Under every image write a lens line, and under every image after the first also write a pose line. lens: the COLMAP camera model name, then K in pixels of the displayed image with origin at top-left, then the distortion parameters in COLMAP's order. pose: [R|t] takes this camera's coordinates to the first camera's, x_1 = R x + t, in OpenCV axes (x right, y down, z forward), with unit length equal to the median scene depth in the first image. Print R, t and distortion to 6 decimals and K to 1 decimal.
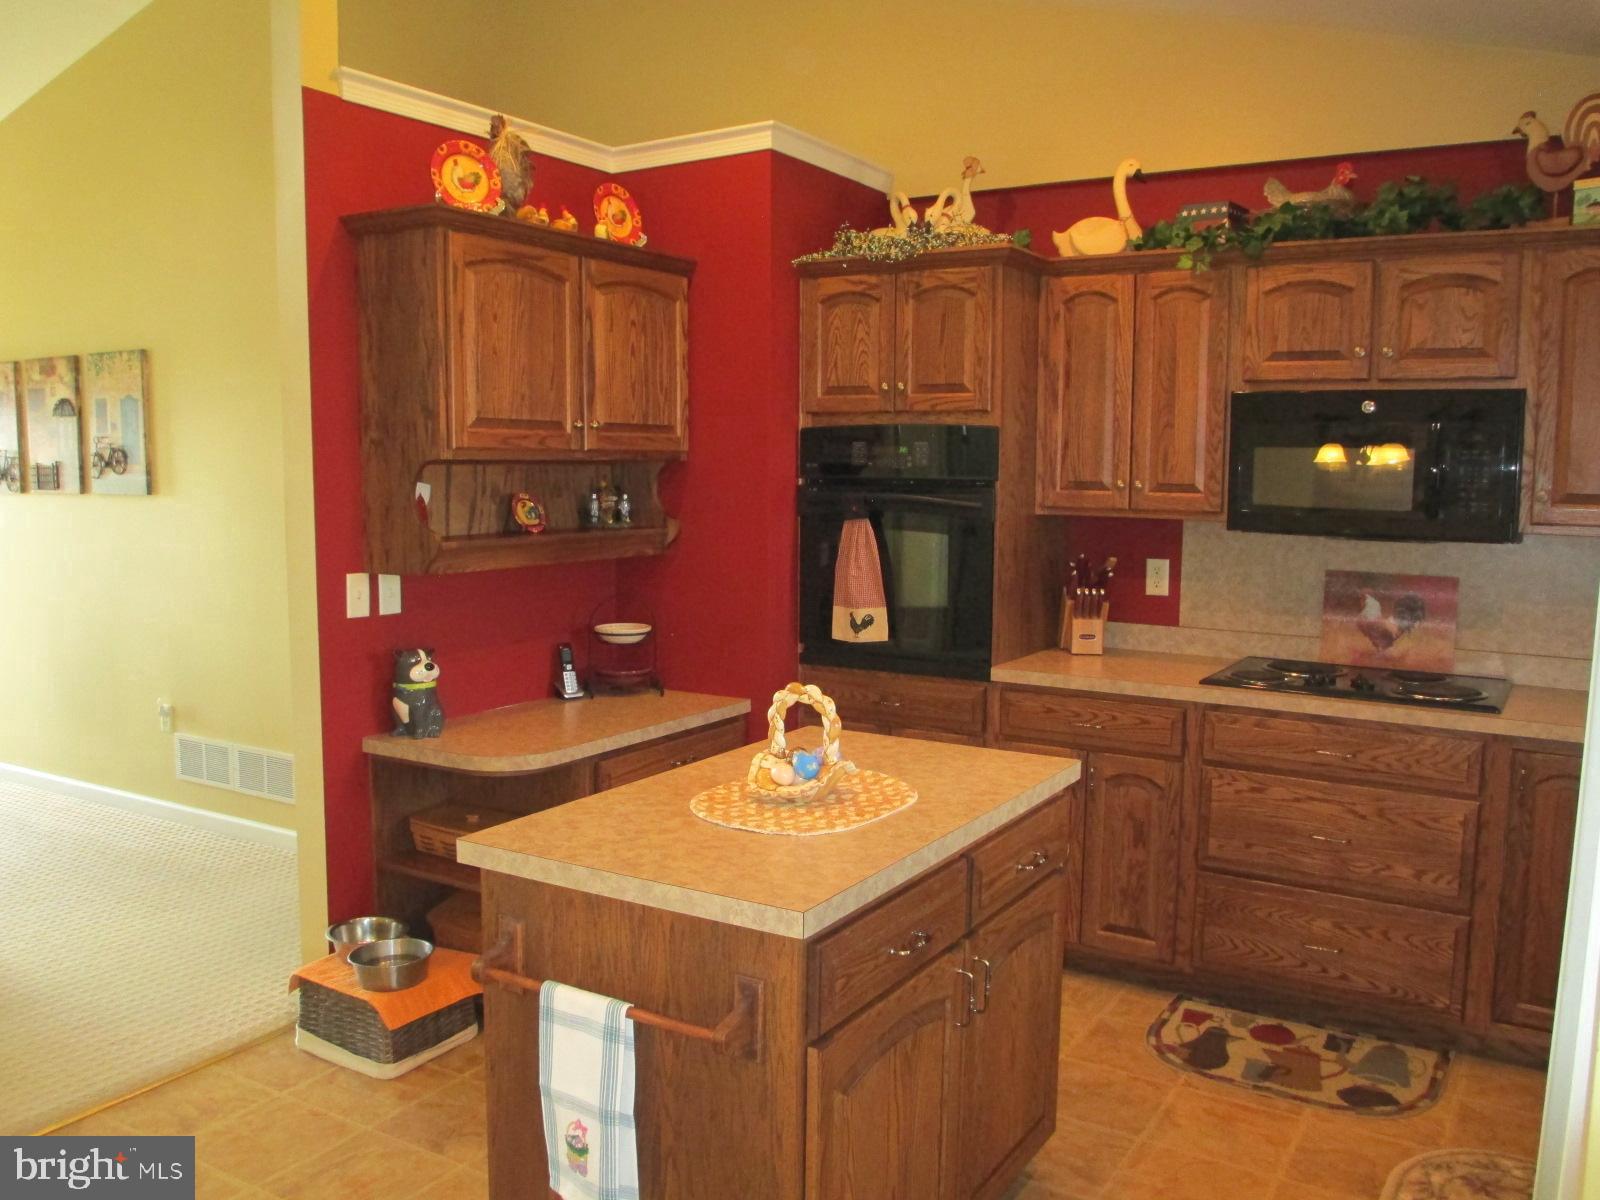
lens RADIAL K [[1332.0, 0, 813.3], [0, 1332.0, 579.9], [0, 0, 1]] dist [-0.071394, 0.029761]
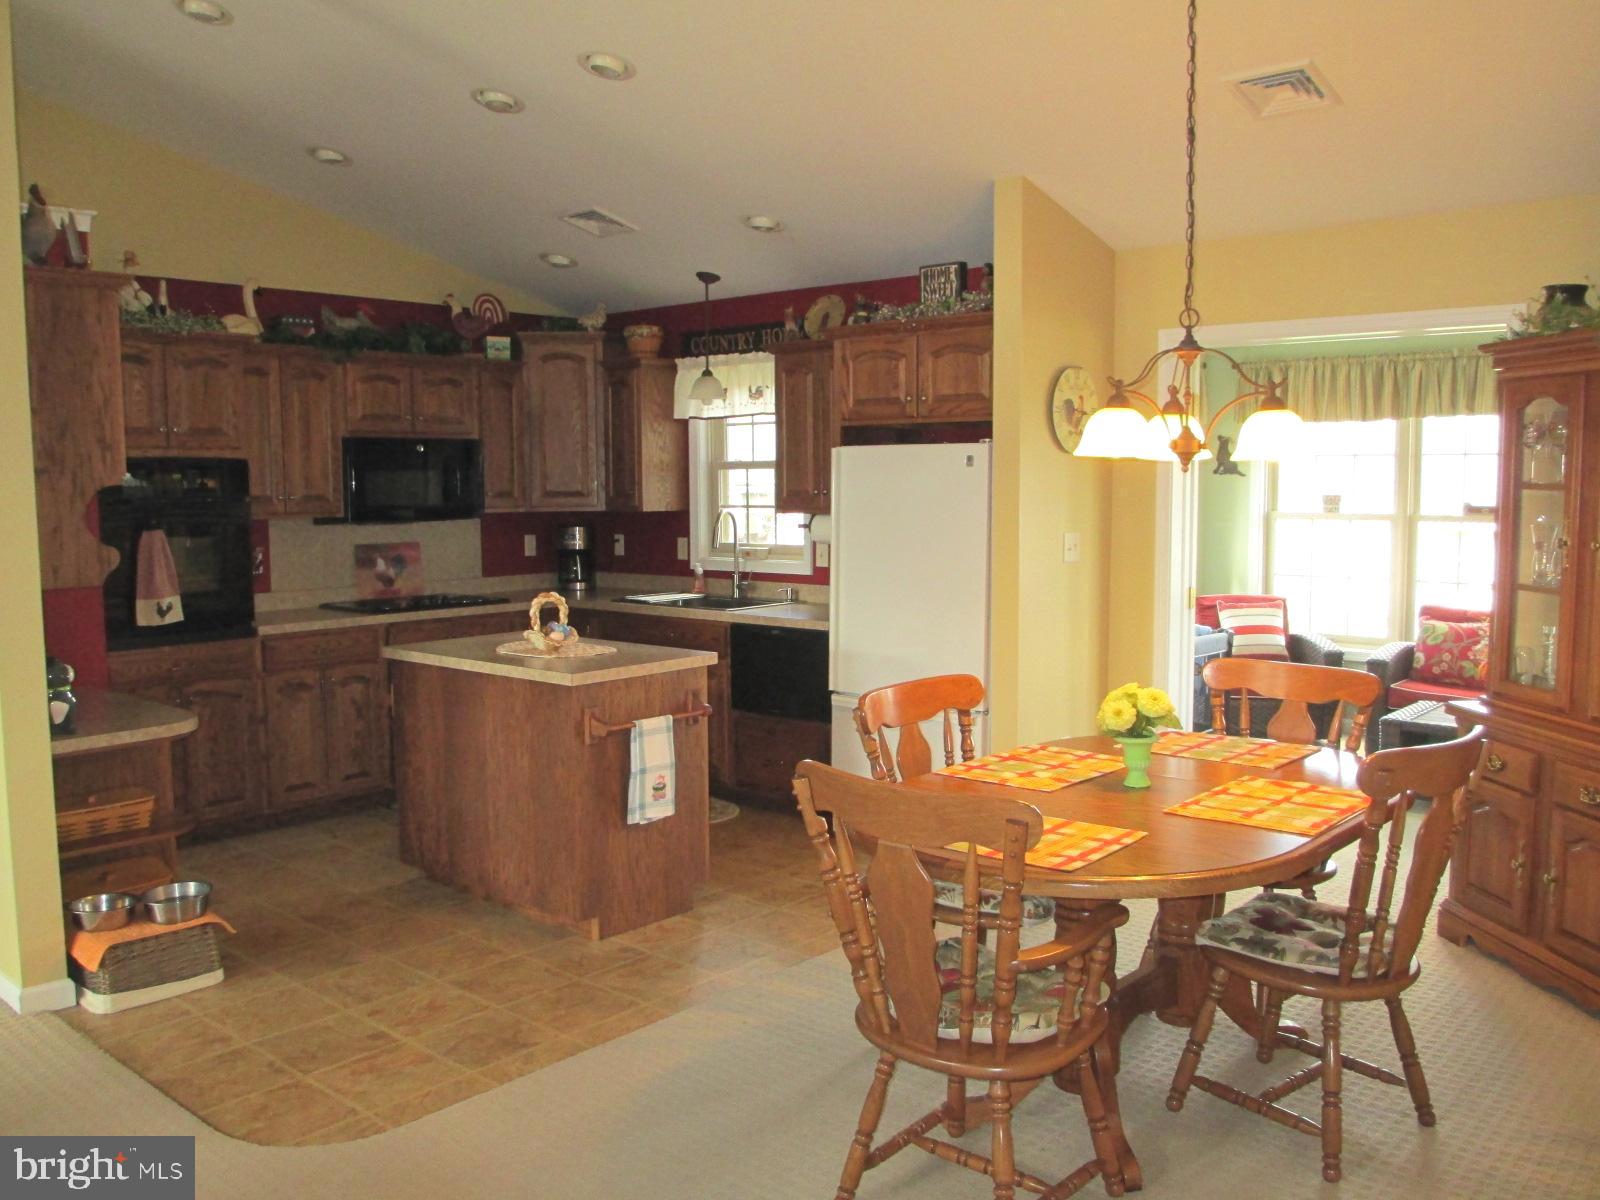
lens RADIAL K [[1332.0, 0, 793.6], [0, 1332.0, 566.6], [0, 0, 1]] dist [-0.071394, 0.029761]
pose [[0.179059, -0.078458, 0.980705, -1.160460], [0.096690, 0.993393, 0.061819, -0.030140], [-0.979076, 0.083755, 0.185462, 0.161100]]
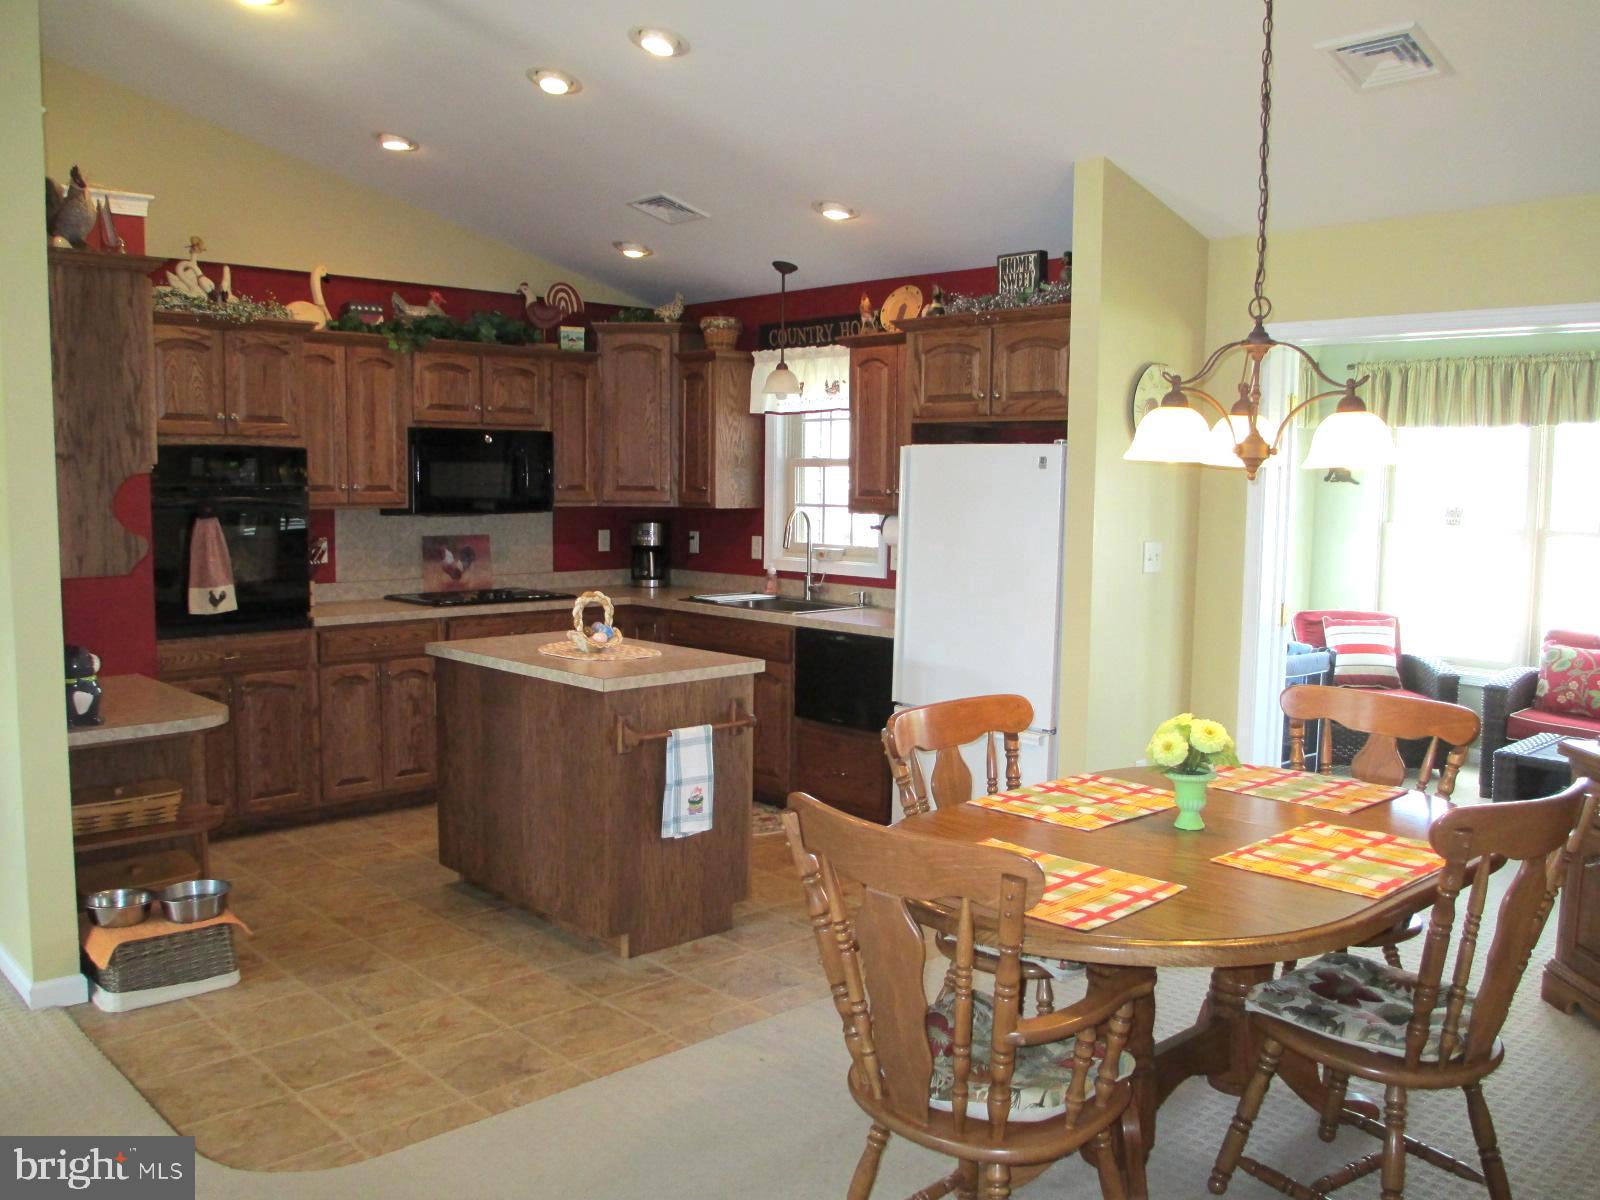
lens RADIAL K [[1332.0, 0, 795.1], [0, 1332.0, 570.7], [0, 0, 1]] dist [-0.071394, 0.029761]
pose [[0.267049, -0.078168, 0.960508, -1.083515], [0.077574, 0.995214, 0.059424, -0.027375], [-0.960556, 0.058641, 0.271835, 0.118503]]
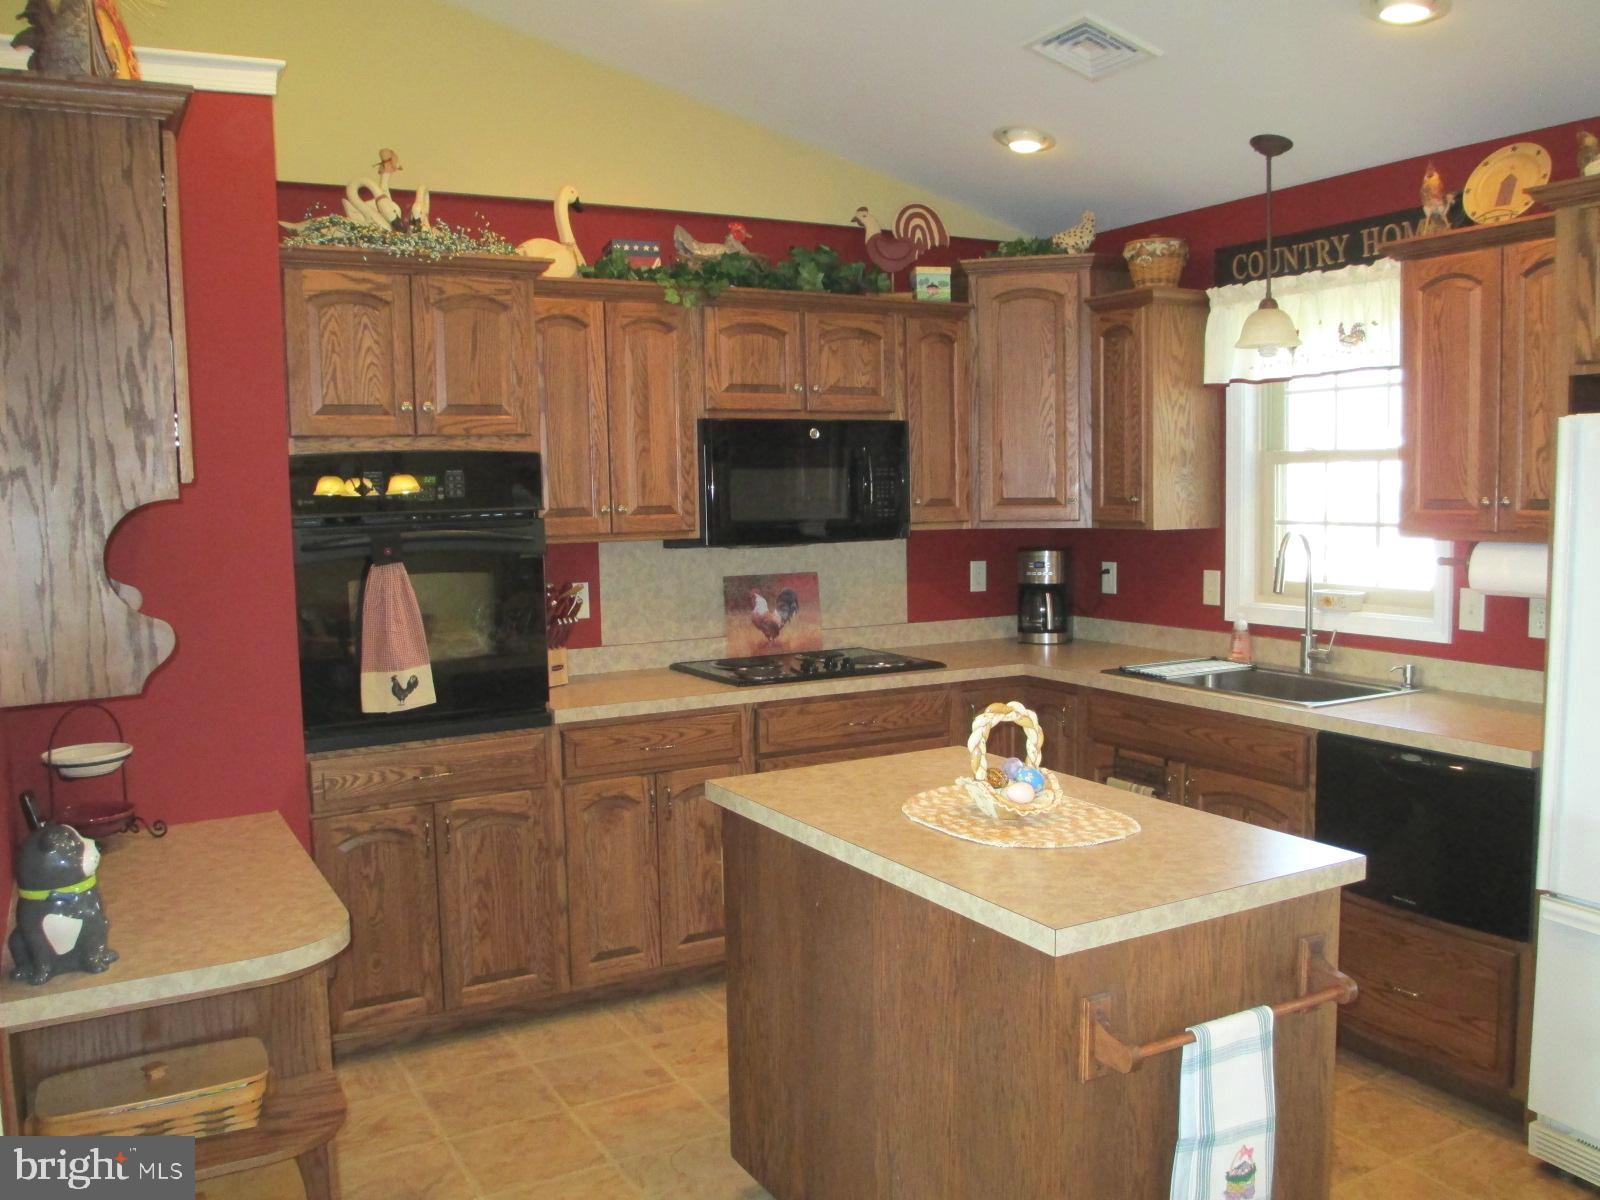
lens RADIAL K [[1332.0, 0, 802.8], [0, 1332.0, 583.6], [0, 0, 1]] dist [-0.071394, 0.029761]
pose [[0.489781, -0.085367, 0.867656, -0.585556], [0.098387, 0.994249, 0.042284, -0.044457], [-0.866276, 0.064656, 0.495364, 0.380177]]
